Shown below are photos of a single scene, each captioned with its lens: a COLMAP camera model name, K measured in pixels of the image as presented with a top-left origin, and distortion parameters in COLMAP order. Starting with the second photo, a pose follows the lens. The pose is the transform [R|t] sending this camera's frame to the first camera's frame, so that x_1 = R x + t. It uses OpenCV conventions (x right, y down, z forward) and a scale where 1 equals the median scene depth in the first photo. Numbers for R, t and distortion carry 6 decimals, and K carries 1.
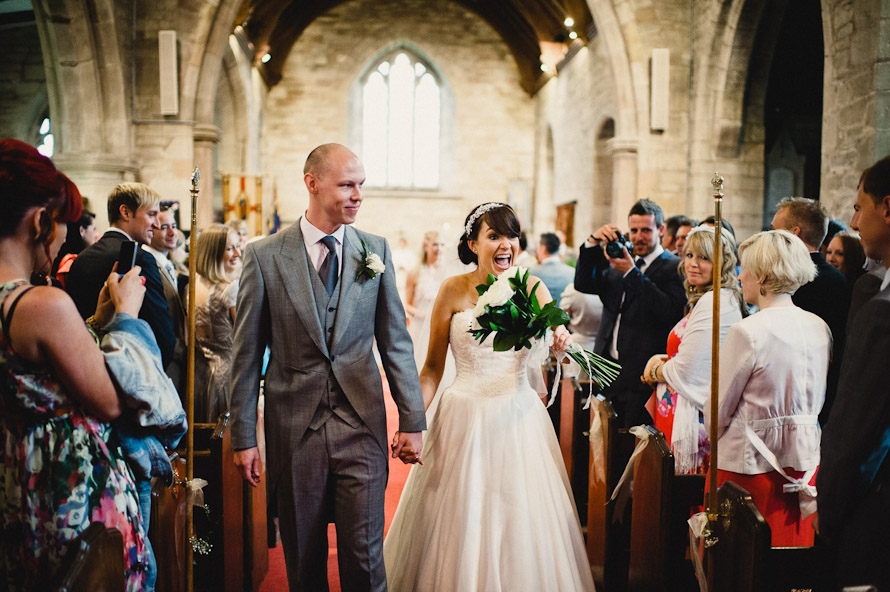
lens RADIAL K [[907.4, 0, 444.5], [0, 907.4, 296.2], [0, 0, 1]] dist [-0.052038, 0.000000]
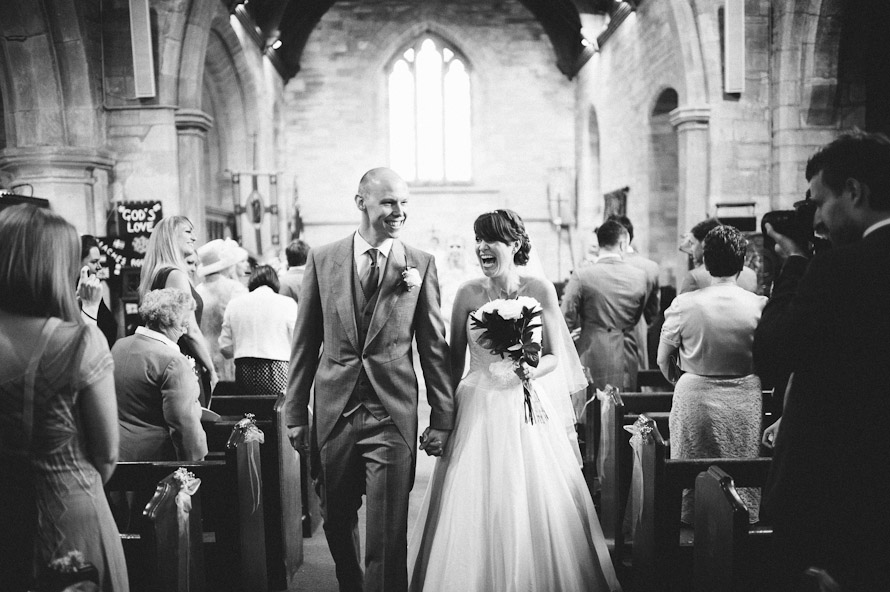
lens RADIAL K [[907.4, 0, 443.1], [0, 907.4, 293.5], [0, 0, 1]] dist [-0.052038, 0.000000]
pose [[0.998505, -0.032362, -0.044057, 0.001050], [0.032266, 0.999475, -0.002878, -0.005431], [0.044127, 0.001452, 0.999025, 0.110672]]
